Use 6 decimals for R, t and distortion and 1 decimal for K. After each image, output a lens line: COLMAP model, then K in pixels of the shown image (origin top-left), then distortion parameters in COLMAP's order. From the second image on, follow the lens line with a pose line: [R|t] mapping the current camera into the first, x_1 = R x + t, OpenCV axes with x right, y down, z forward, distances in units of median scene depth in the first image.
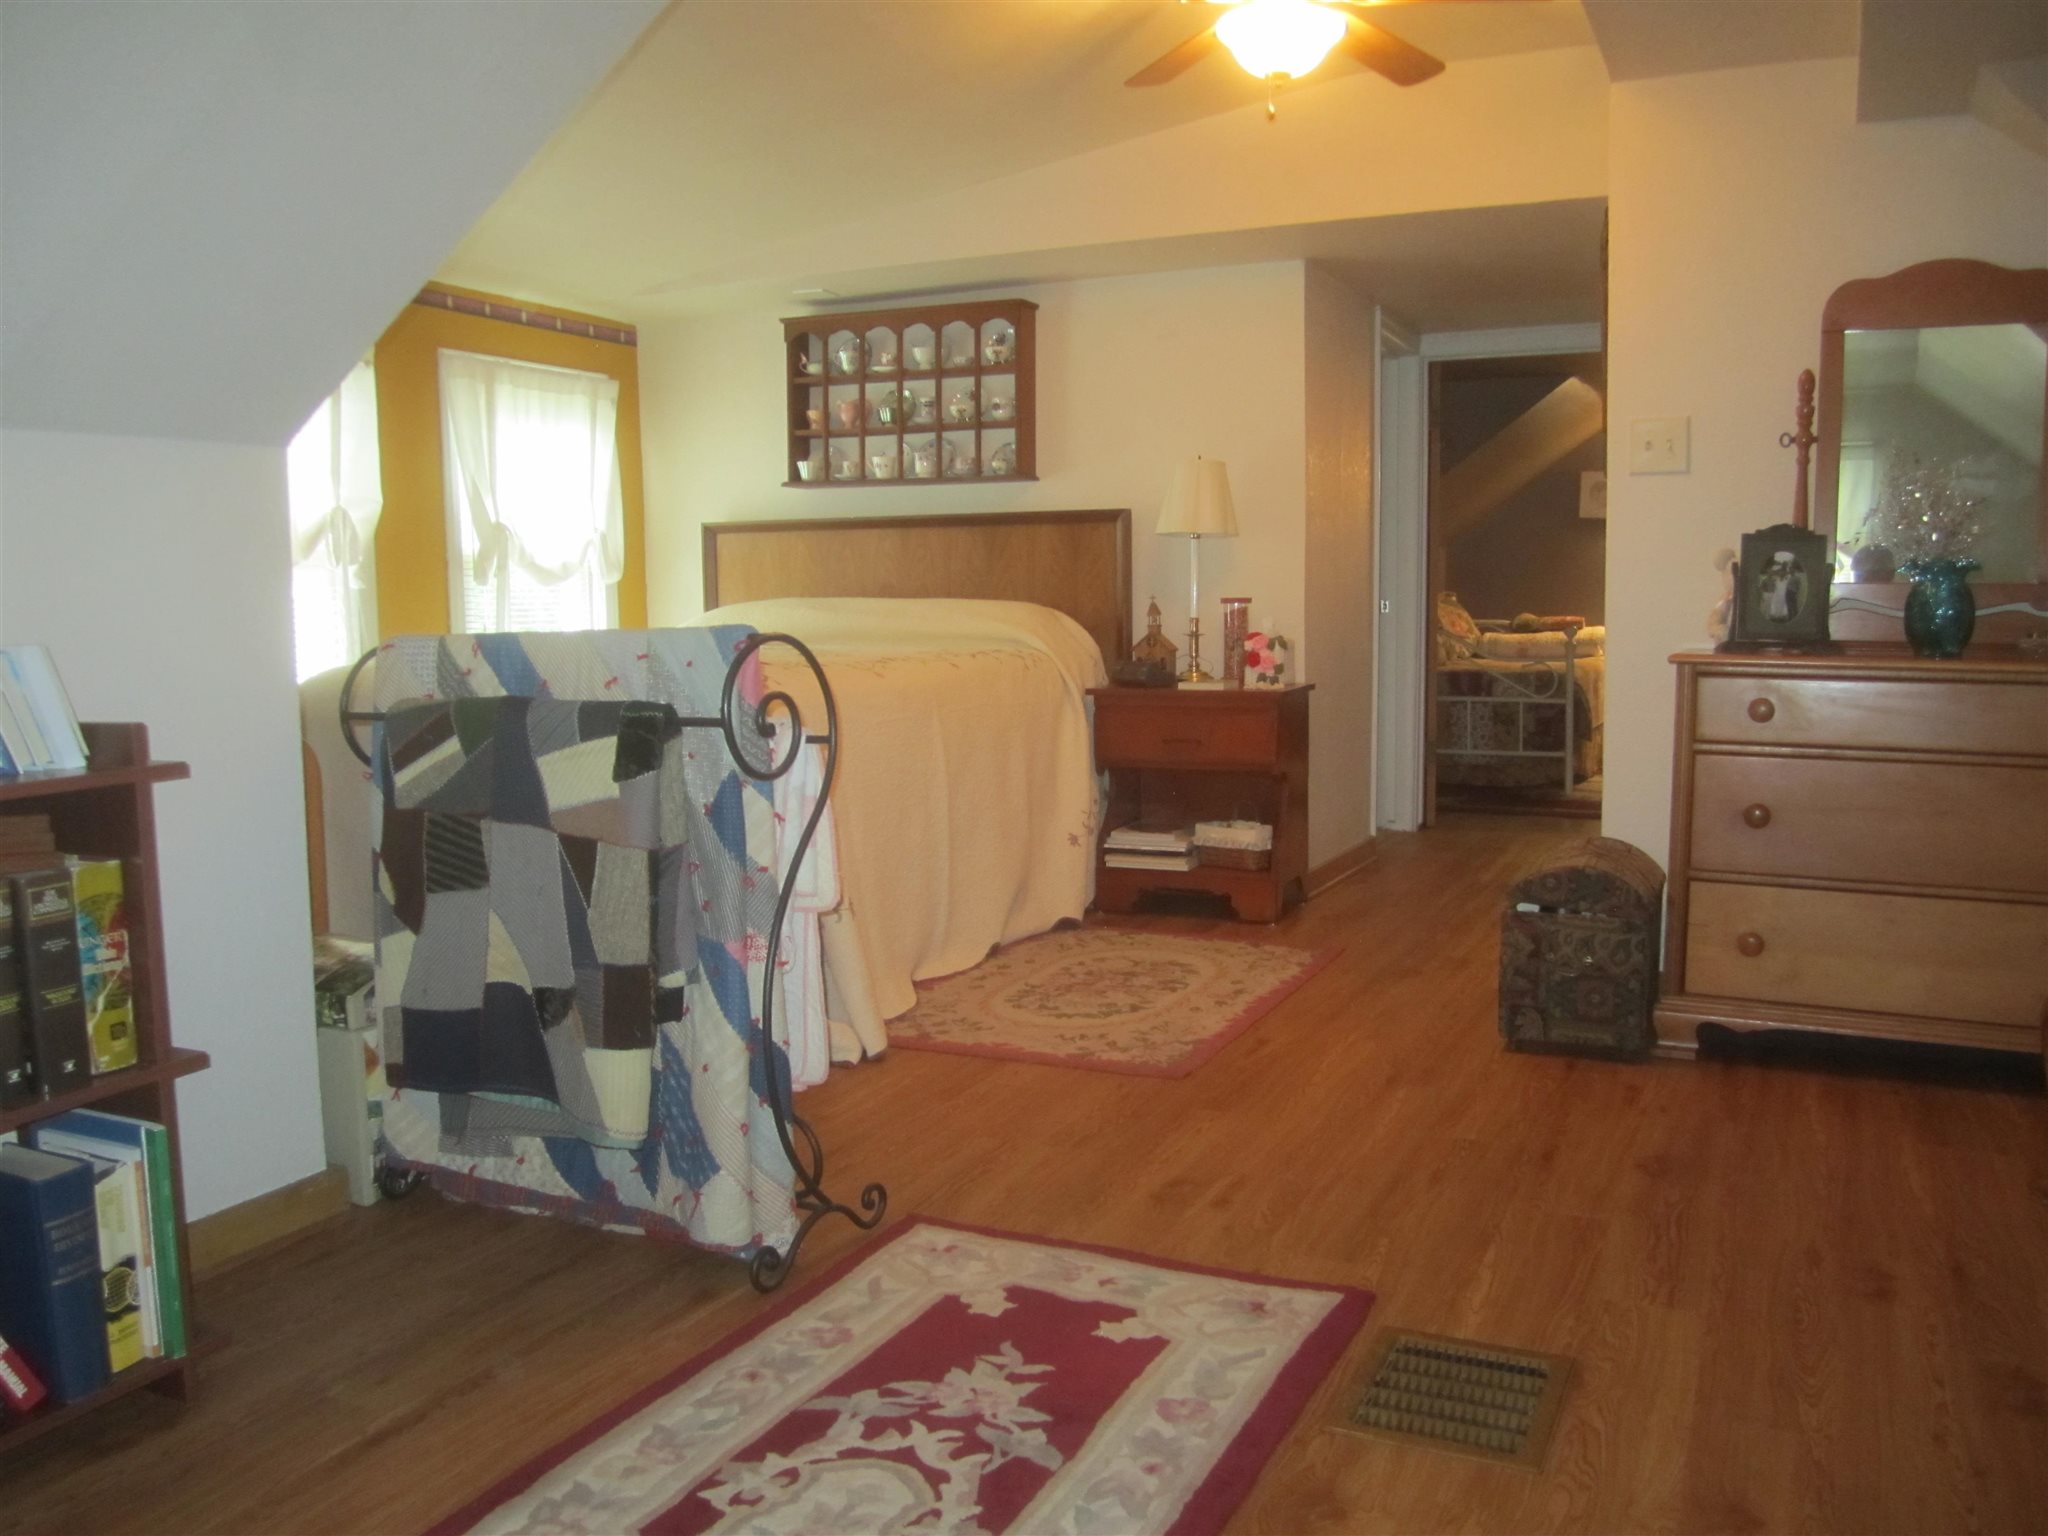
lens RADIAL K [[1679.4, 0, 1024.0], [0, 1679.4, 768.0], [0, 0, 1]] dist [-0.048500, -0.004484]
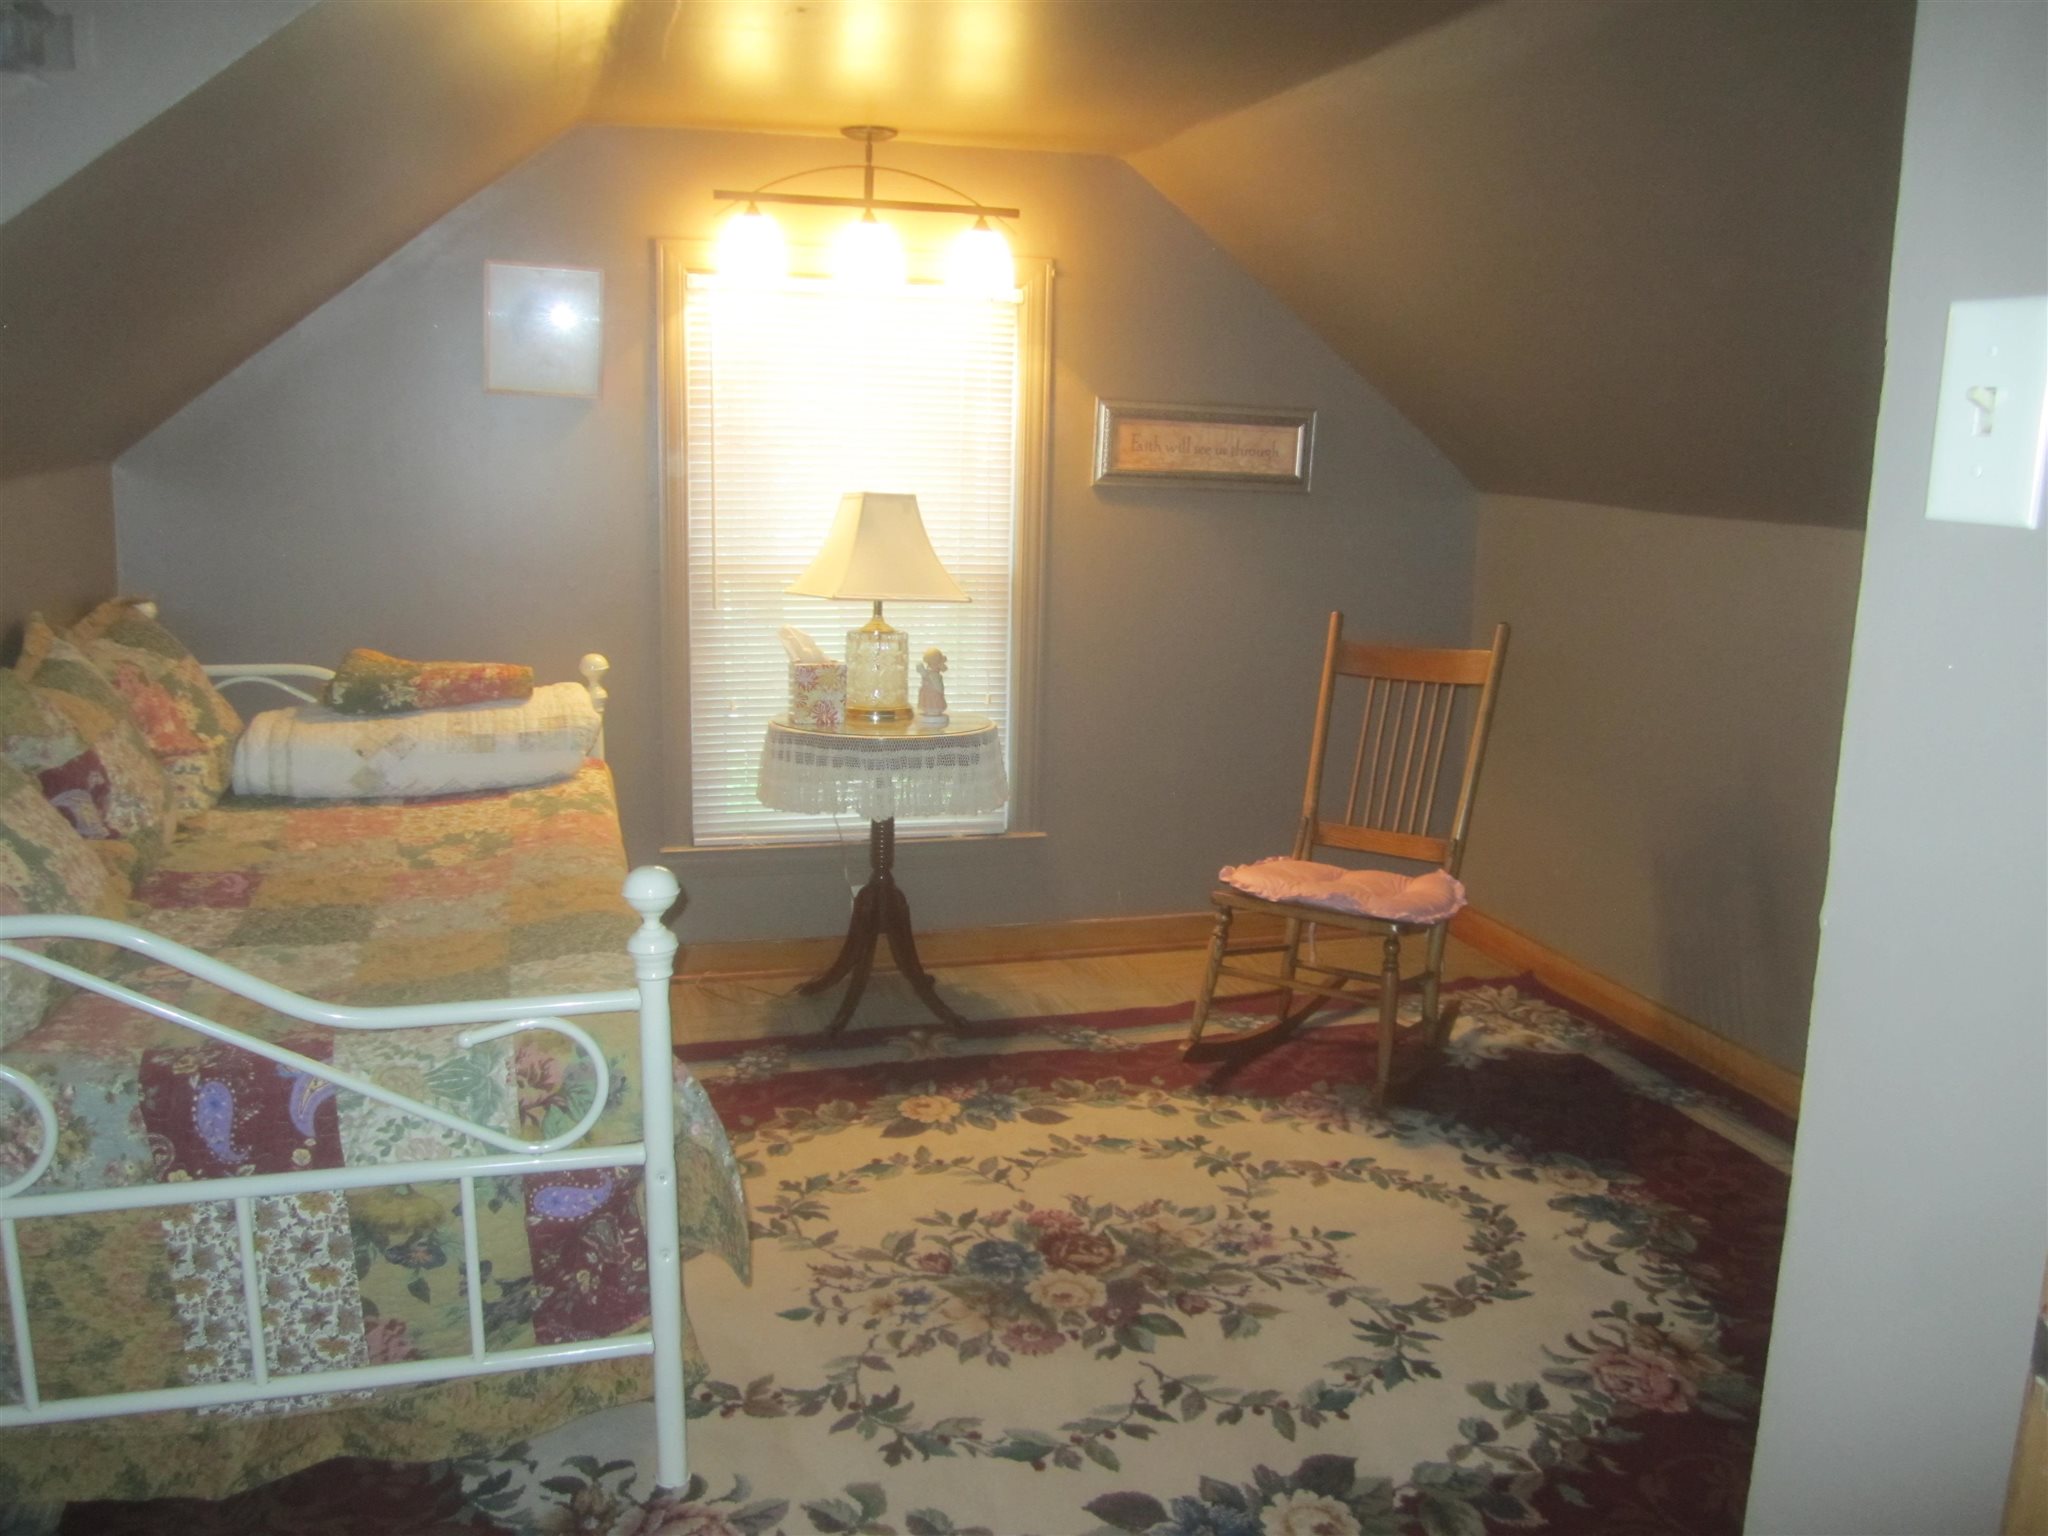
lens RADIAL K [[1679.4, 0, 1024.0], [0, 1679.4, 768.0], [0, 0, 1]] dist [-0.048500, -0.004484]
pose [[0.751549, -0.110693, 0.650323, 0.185807], [0.042778, 0.991924, 0.119402, -0.113155], [-0.658288, -0.061917, 0.750215, 0.689771]]
